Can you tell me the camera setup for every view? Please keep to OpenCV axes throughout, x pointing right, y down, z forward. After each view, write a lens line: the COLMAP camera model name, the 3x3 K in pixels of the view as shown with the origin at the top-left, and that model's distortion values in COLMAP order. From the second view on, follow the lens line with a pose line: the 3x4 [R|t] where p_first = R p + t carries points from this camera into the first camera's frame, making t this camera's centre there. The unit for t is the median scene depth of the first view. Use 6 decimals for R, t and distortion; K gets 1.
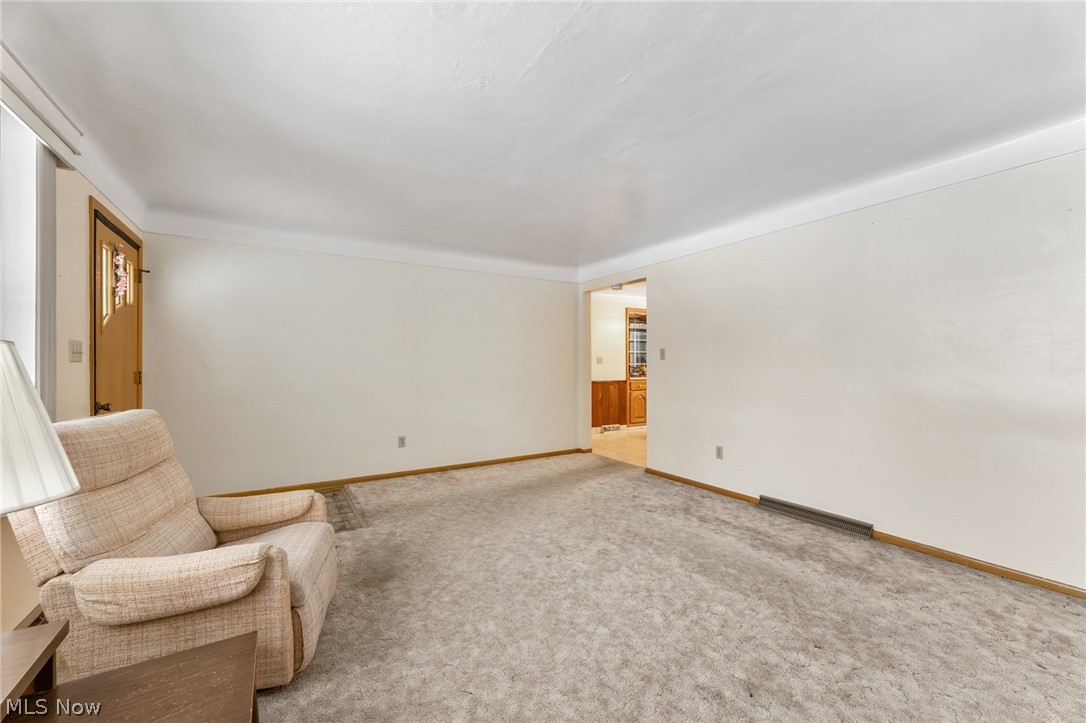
lens RADIAL K [[432.8, 0, 545.7], [0, 432.8, 363.9], [0, 0, 1]] dist [0.000625, 0.000114]
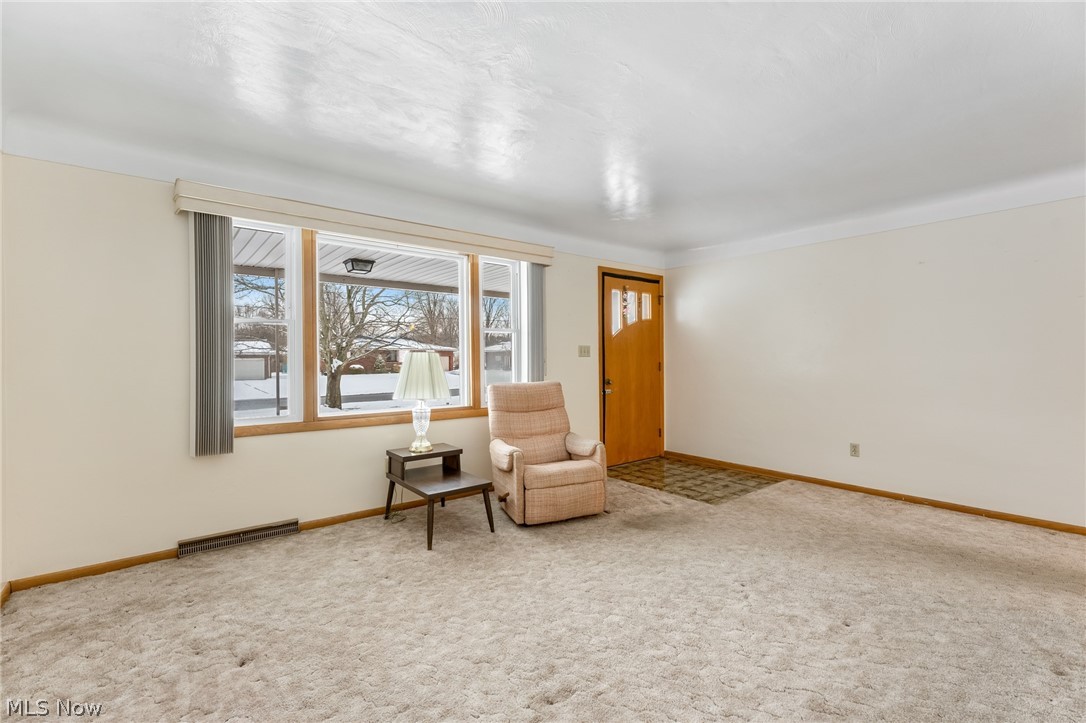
lens RADIAL K [[482.0, 0, 546.4], [0, 482.0, 363.5], [0, 0, 1]] dist [-0.000819, -0.000182]
pose [[0.123462, 0.014164, -0.992248, 0.788578], [0.001392, 0.999895, 0.014447, -0.003032], [0.992348, -0.003165, 0.123429, 0.444738]]
